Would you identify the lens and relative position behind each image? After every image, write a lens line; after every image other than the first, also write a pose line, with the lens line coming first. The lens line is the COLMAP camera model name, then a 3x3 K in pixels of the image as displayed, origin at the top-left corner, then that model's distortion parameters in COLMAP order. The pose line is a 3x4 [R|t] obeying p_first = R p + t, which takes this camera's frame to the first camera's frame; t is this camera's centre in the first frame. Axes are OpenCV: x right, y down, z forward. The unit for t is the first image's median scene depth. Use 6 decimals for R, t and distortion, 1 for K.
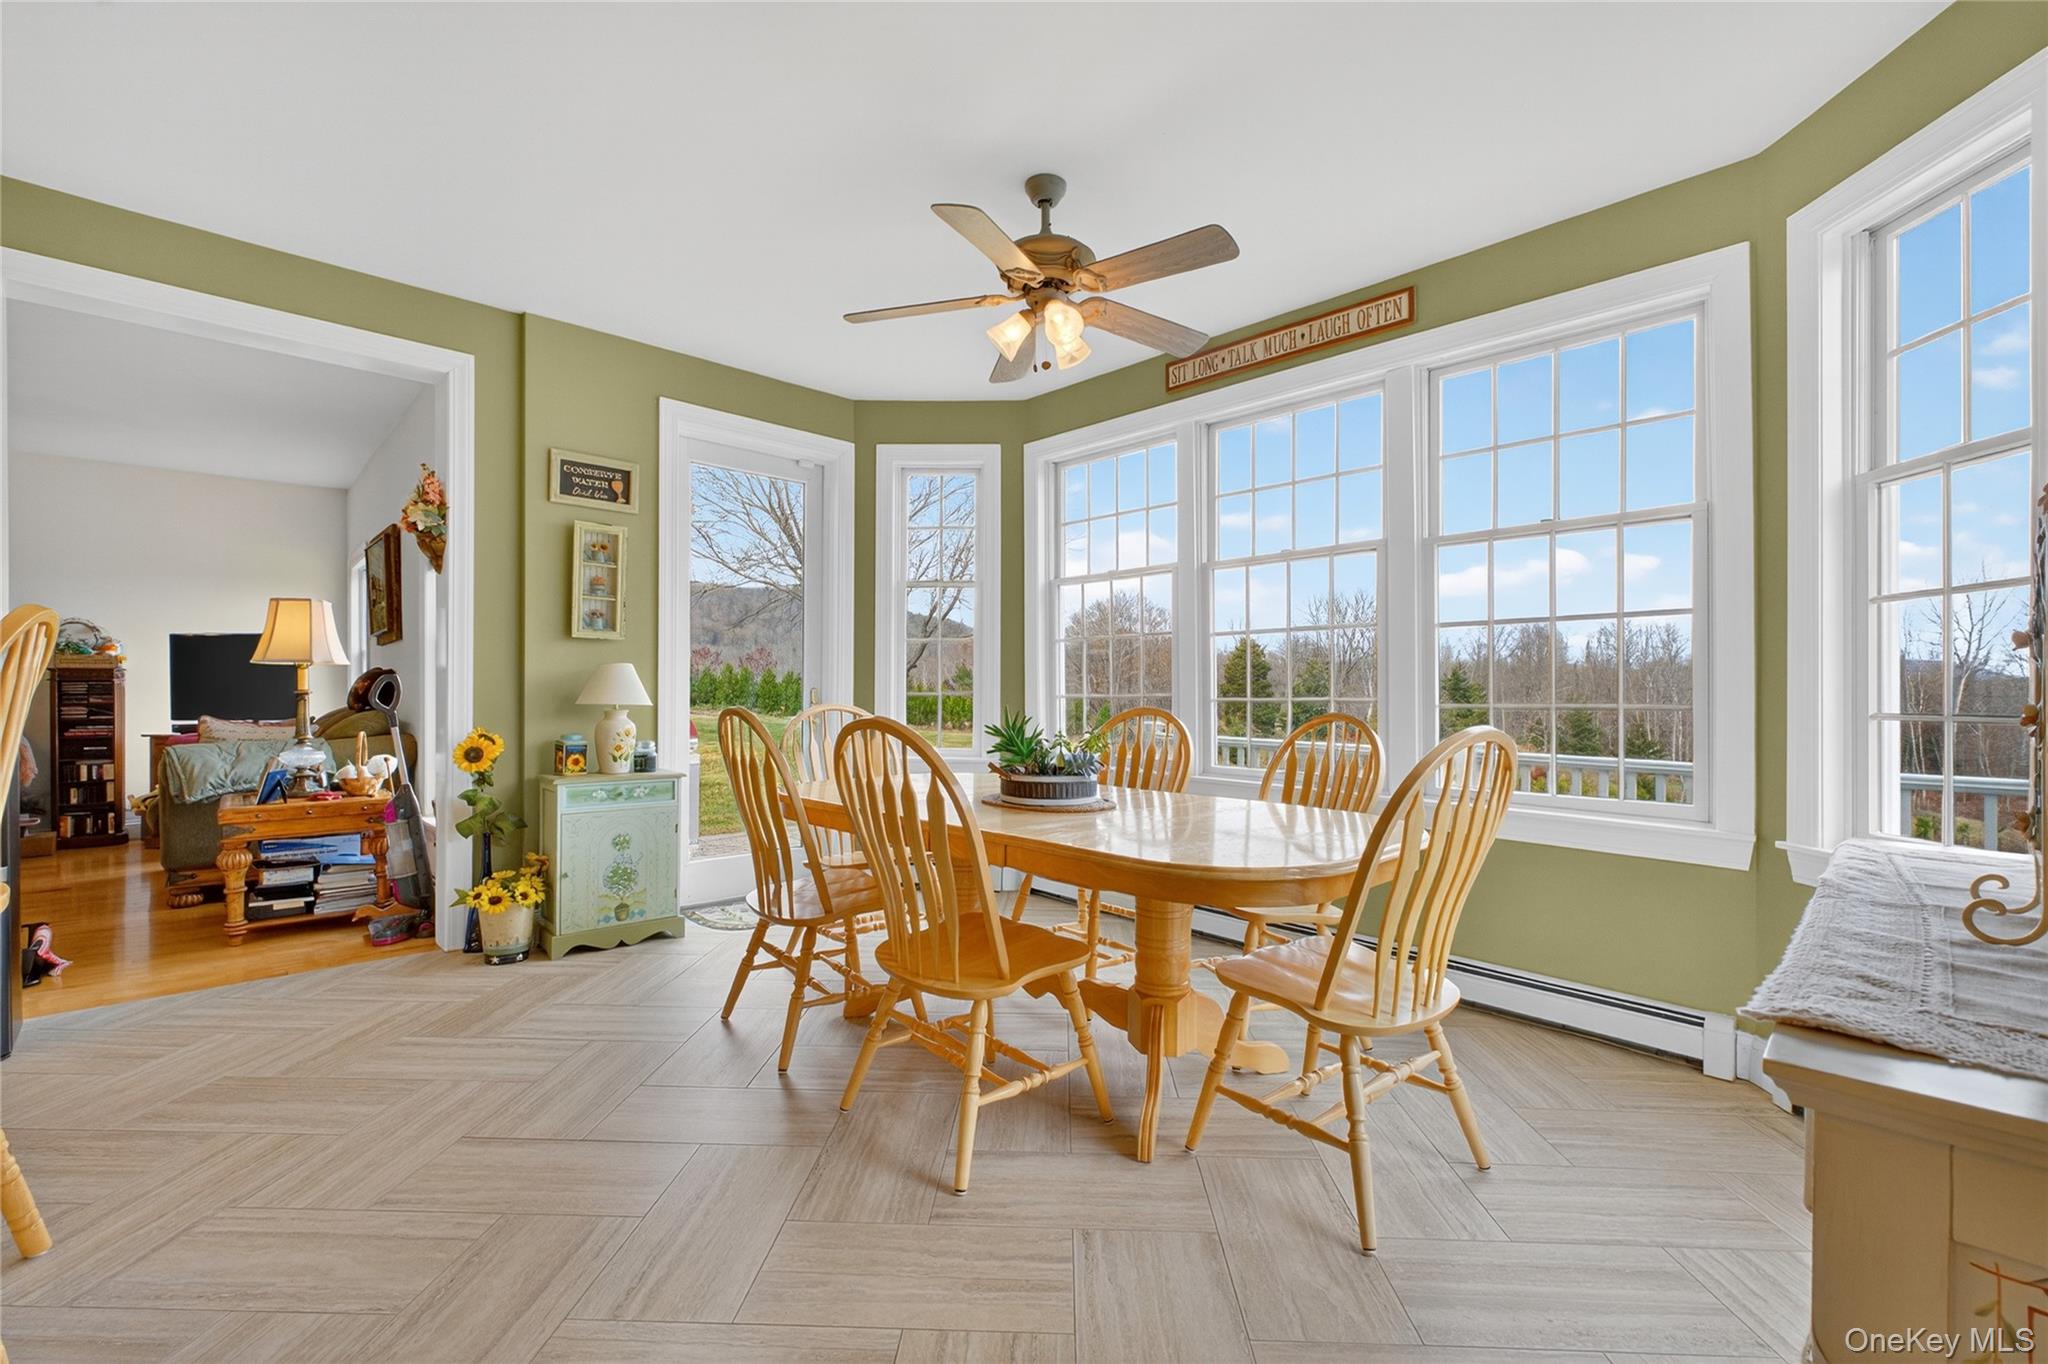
lens RADIAL K [[852.6, 0, 1024.0], [0, 852.6, 682.0], [0, 0, 1]] dist [0.000828, 0.000206]
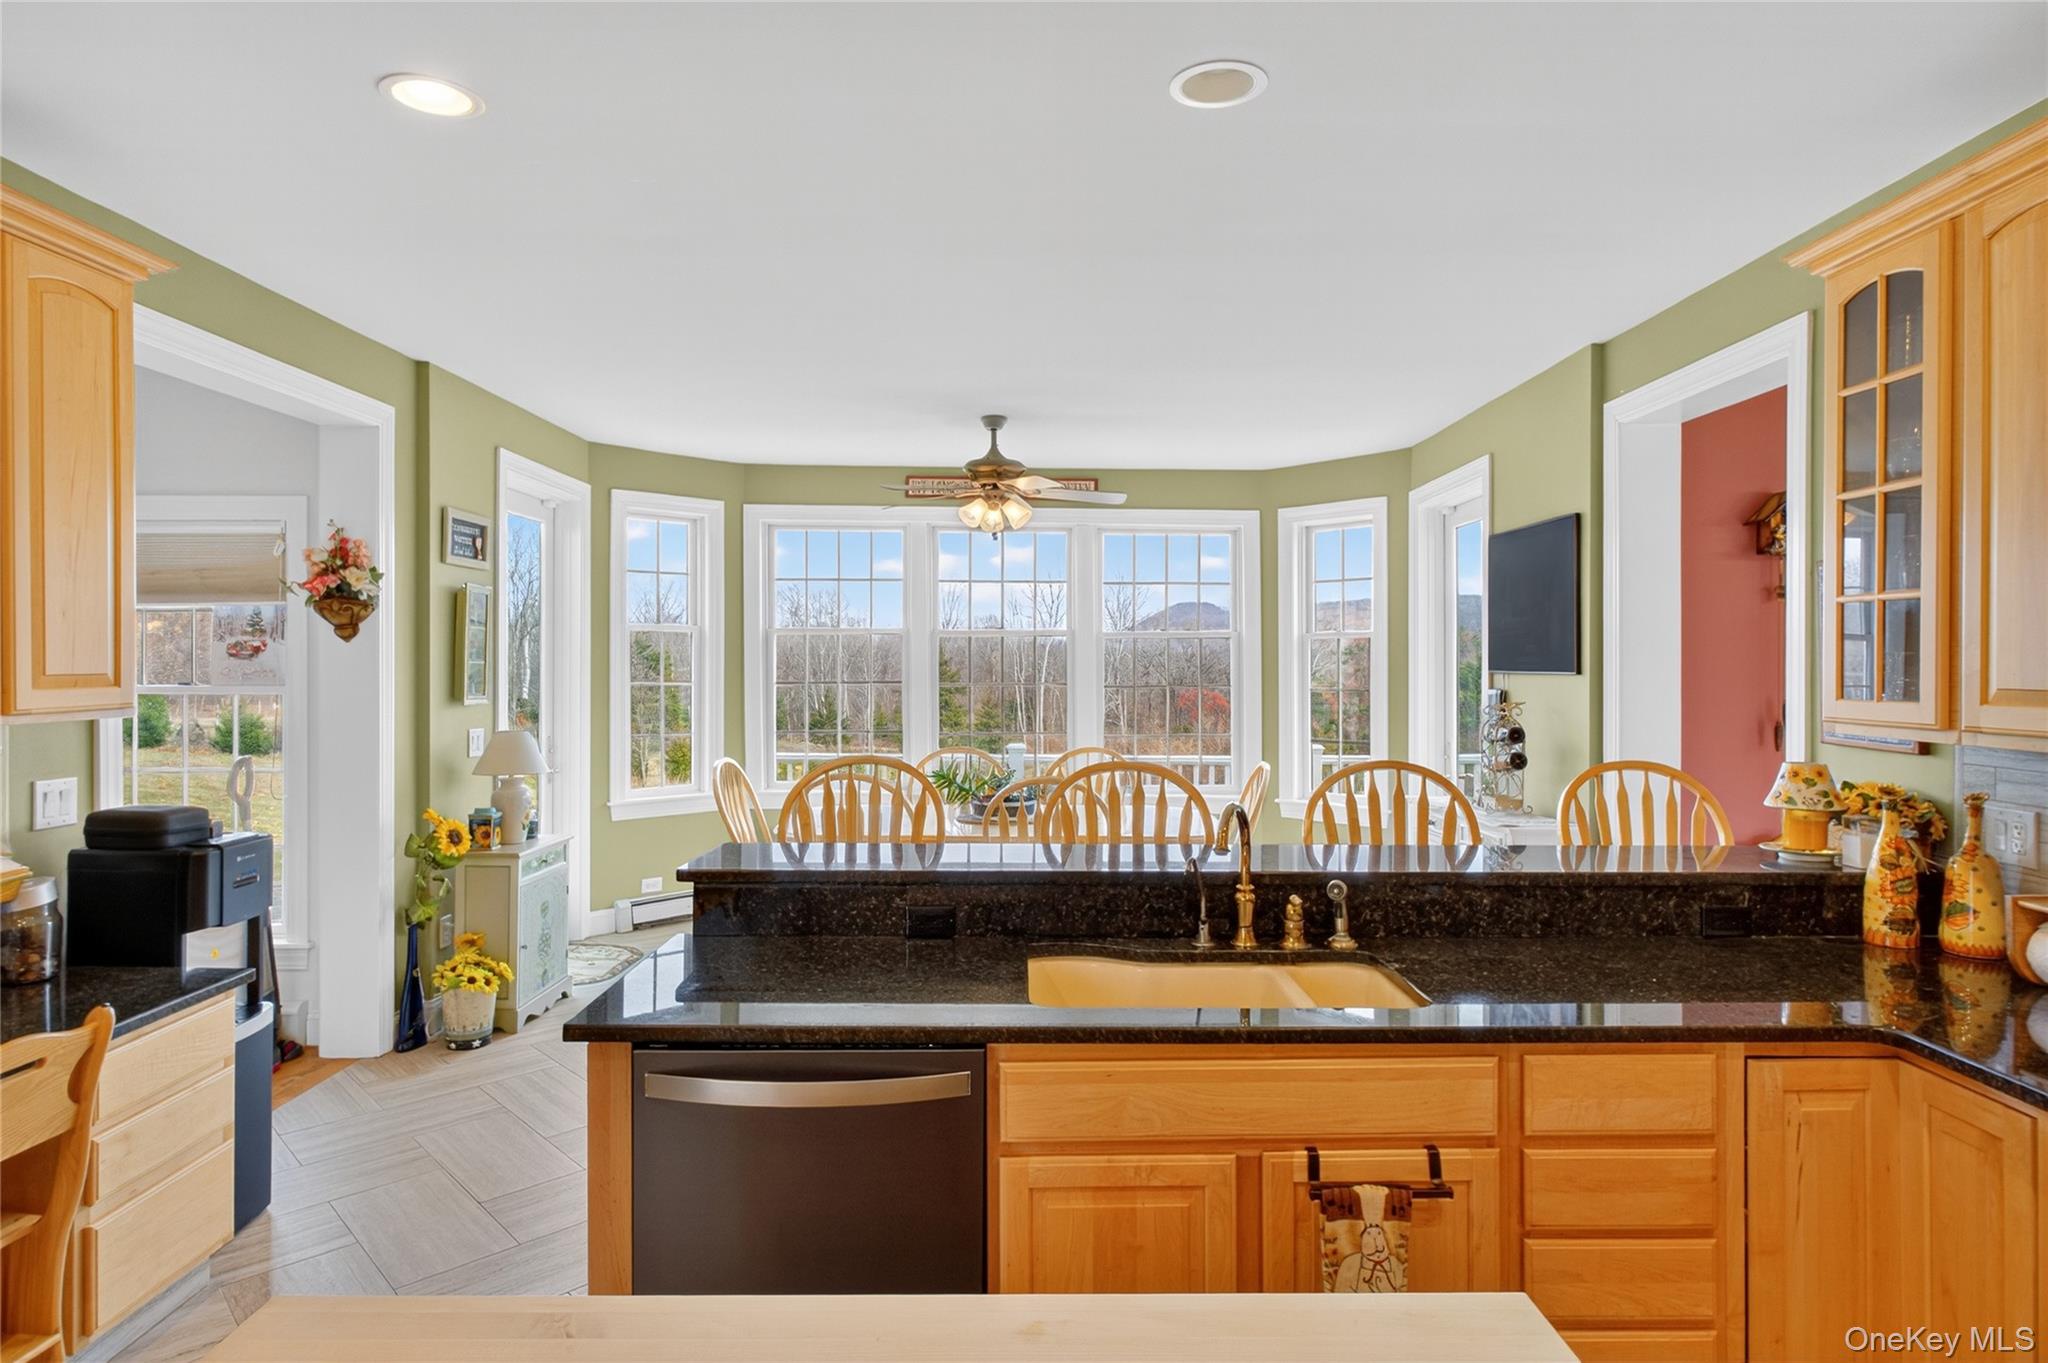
lens RADIAL K [[852.6, 0, 1024.0], [0, 852.6, 681.5], [0, 0, 1]] dist [0.000828, 0.000206]
pose [[0.750760, -0.008764, 0.660516, -0.702425], [-0.002345, 0.999870, 0.015931, -0.098091], [-0.660570, -0.013509, 0.750643, -0.132380]]
